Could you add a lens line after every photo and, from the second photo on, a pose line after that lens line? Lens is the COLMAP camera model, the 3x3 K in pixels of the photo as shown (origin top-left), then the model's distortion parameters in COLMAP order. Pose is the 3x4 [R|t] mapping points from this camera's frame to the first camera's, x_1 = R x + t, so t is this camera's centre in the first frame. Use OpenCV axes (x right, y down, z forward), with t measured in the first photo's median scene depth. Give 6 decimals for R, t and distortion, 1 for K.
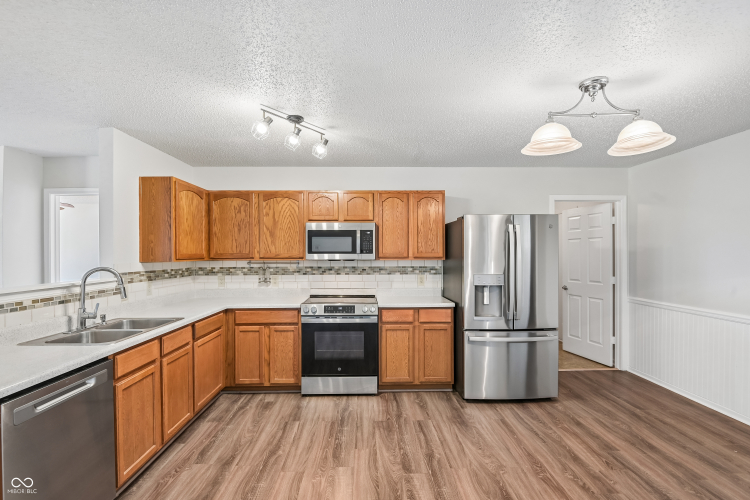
lens RADIAL K [[348.5, 0, 370.8], [0, 348.5, 255.7], [0, 0, 1]] dist [-0.006233, -0.006673]
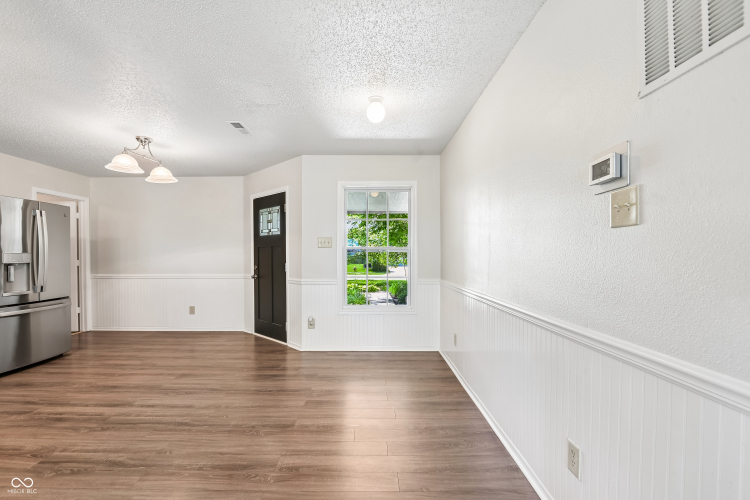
lens RADIAL K [[348.5, 0, 372.4], [0, 348.5, 255.8], [0, 0, 1]] dist [-0.006233, -0.006673]
pose [[0.017194, 0.000381, 0.999852, -0.668884], [0.007601, 0.999971, -0.000512, 0.066383], [-0.999823, 0.007608, 0.017190, -0.120290]]
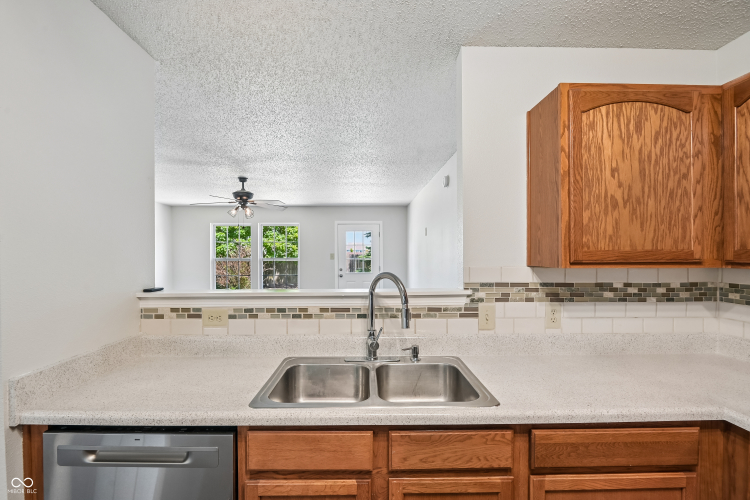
lens RADIAL K [[348.5, 0, 366.7], [0, 348.5, 253.8], [0, 0, 1]] dist [-0.006233, -0.006673]
pose [[-0.004532, 0.006265, -0.999970, -0.094051], [-0.005054, 0.999967, 0.006288, -0.002906], [0.999977, 0.005082, -0.004500, 0.660942]]
